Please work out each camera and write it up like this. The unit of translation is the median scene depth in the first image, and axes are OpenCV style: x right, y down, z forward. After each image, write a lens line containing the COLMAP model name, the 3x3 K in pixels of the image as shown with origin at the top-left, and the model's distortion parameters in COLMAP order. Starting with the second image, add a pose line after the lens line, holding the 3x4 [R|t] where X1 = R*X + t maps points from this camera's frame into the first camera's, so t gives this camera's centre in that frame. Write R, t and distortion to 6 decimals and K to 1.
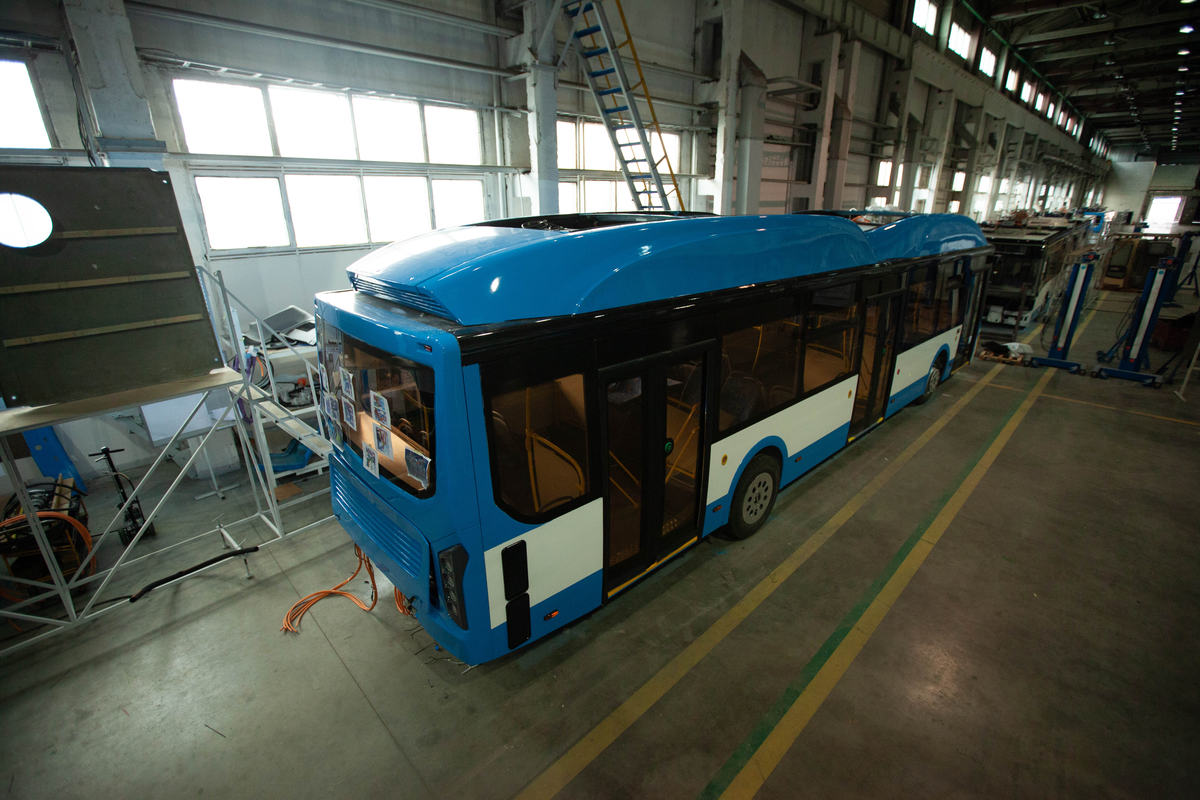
lens RADIAL K [[537.1, 0, 600.0], [0, 537.1, 400.0], [0, 0, 1]] dist [-0.007465, 0.000805]
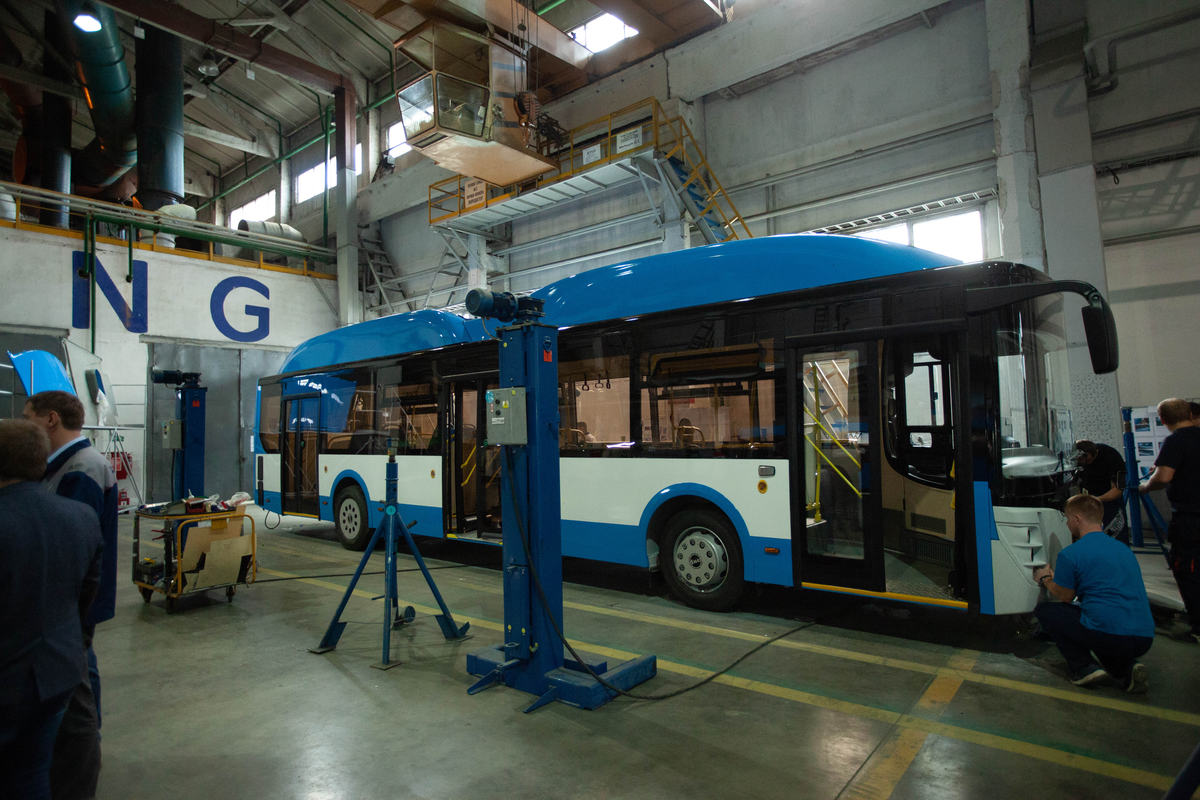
lens RADIAL K [[677.7, 0, 596.6], [0, 677.7, 392.9], [0, 0, 1]] dist [-0.002785, 0.000071]
pose [[0.127210, -0.044381, -0.990882, 1.100666], [-0.315984, 0.945136, -0.082898, -0.091145], [0.940198, 0.323649, 0.106208, 0.685068]]
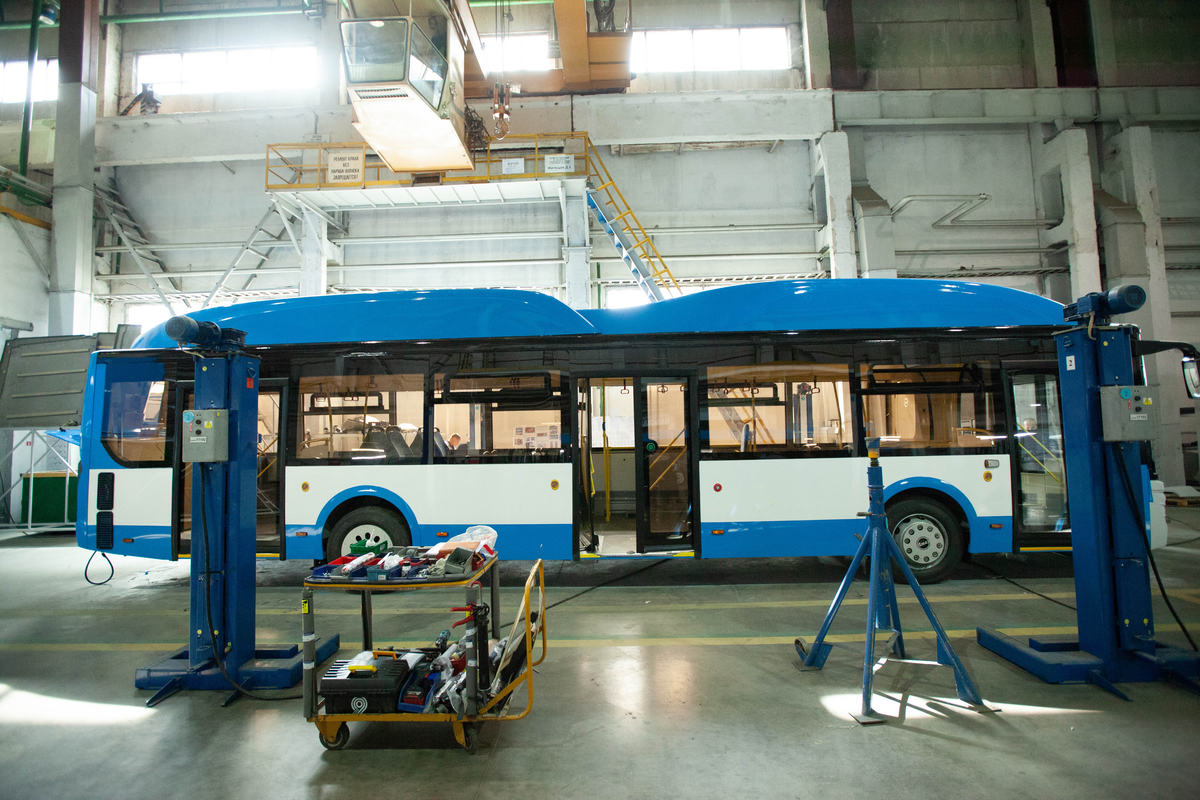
lens RADIAL K [[537.1, 0, 600.0], [0, 537.1, 400.0], [0, 0, 1]] dist [-0.007465, 0.000805]
pose [[0.706288, -0.040474, -0.706767, 0.699065], [-0.229102, 0.931569, -0.282295, 0.055713], [0.669828, 0.361303, 0.648684, 0.277087]]
